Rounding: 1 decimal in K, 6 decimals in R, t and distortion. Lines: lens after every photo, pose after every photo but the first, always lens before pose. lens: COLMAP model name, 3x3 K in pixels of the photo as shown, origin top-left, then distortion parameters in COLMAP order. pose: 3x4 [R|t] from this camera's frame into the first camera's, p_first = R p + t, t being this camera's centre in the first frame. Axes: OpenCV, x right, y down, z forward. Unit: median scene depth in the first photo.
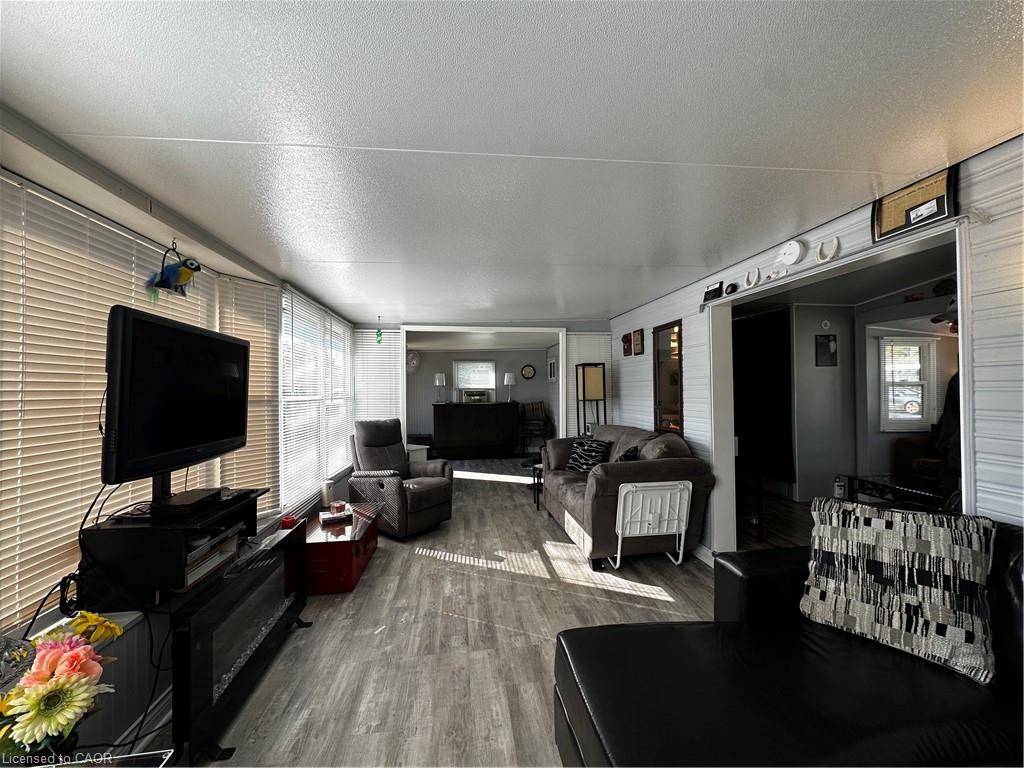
lens RADIAL K [[408.4, 0, 511.8], [0, 408.4, 386.9], [0, 0, 1]] dist [-0.000705, -0.000324]
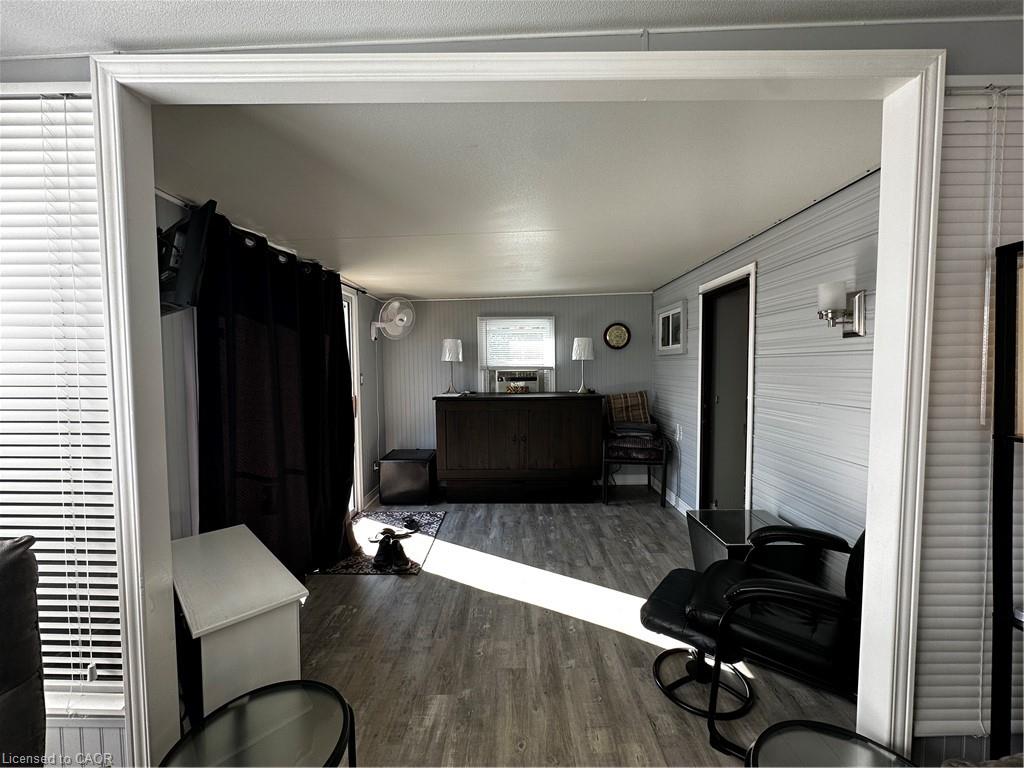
lens RADIAL K [[408.4, 0, 511.8], [0, 408.4, 386.9], [0, 0, 1]] dist [-0.000705, -0.000324]
pose [[0.989939, 0.005736, -0.141379, -0.047796], [0.001812, 0.998582, 0.053202, 0.002741], [0.141484, -0.052923, 0.988525, 1.065717]]
